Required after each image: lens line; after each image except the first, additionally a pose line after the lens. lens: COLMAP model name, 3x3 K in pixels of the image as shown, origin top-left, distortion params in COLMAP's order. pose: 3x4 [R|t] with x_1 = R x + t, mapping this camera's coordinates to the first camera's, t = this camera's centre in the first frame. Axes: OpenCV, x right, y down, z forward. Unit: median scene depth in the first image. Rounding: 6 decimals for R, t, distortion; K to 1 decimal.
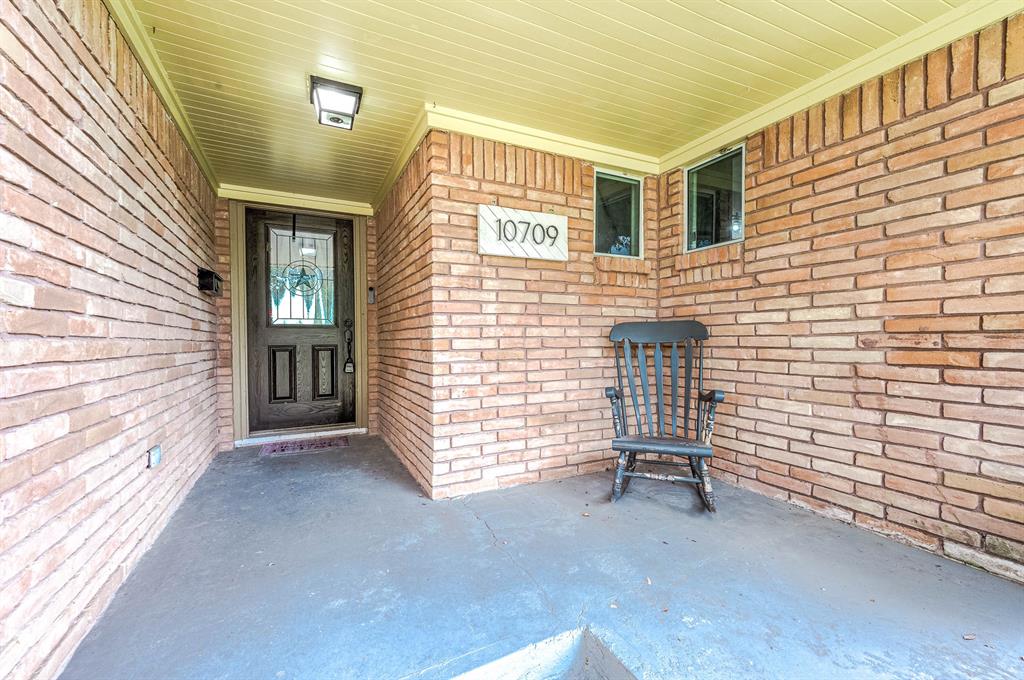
lens RADIAL K [[434.7, 0, 520.1], [0, 434.7, 344.0], [0, 0, 1]] dist [0.013649, -0.000019]
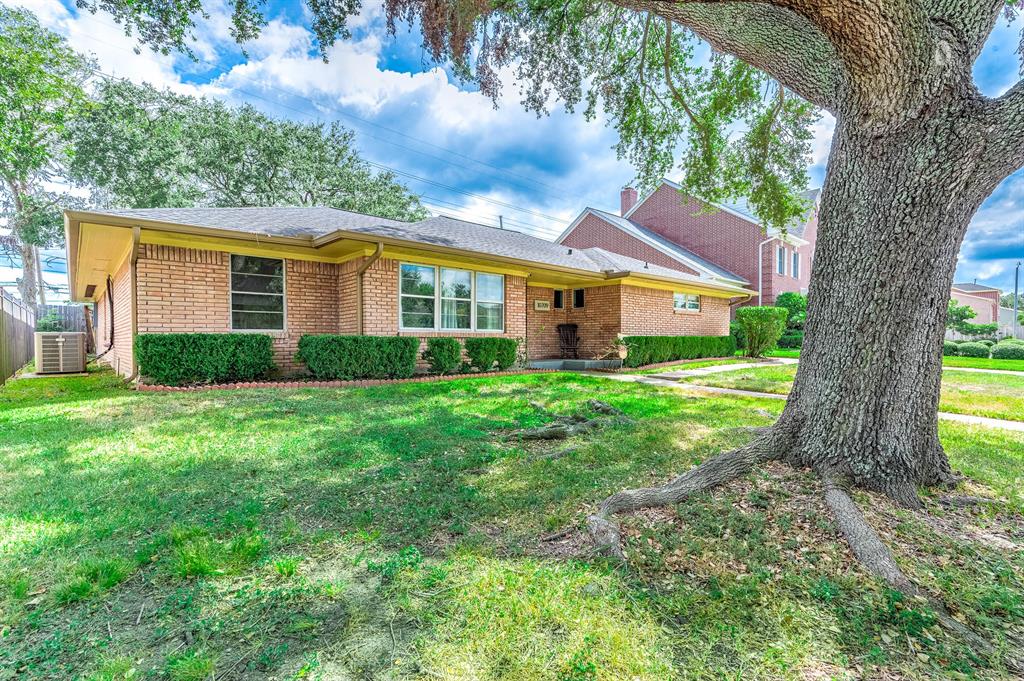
lens RADIAL K [[464.0, 0, 517.2], [0, 464.0, 341.0], [0, 0, 1]] dist [0.021768, -0.000101]
pose [[0.962891, 0.004000, 0.269861, -1.555275], [-0.002947, 0.999986, -0.004306, 0.150902], [-0.269874, 0.003351, 0.962890, -3.658195]]
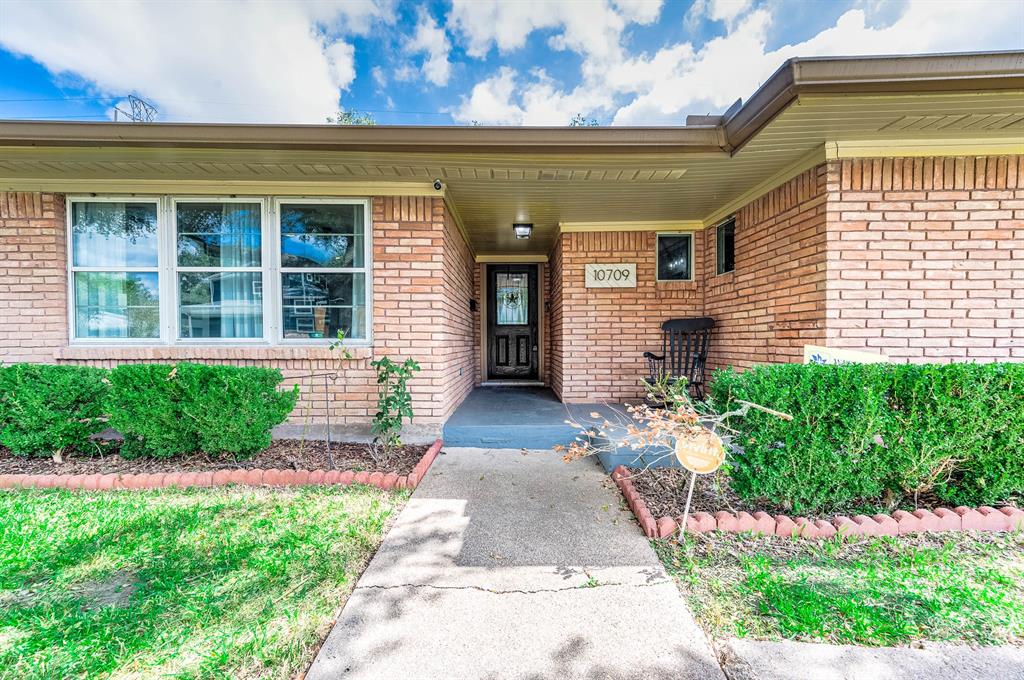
lens RADIAL K [[411.8, 0, 512.0], [0, 411.8, 340.0], [0, 0, 1]] dist [0.000153, -0.000038]
pose [[0.888805, 0.001837, -0.458282, 0.450713], [-0.005723, 0.999958, -0.007090, 0.052107], [0.458250, 0.008924, 0.888778, -0.821869]]
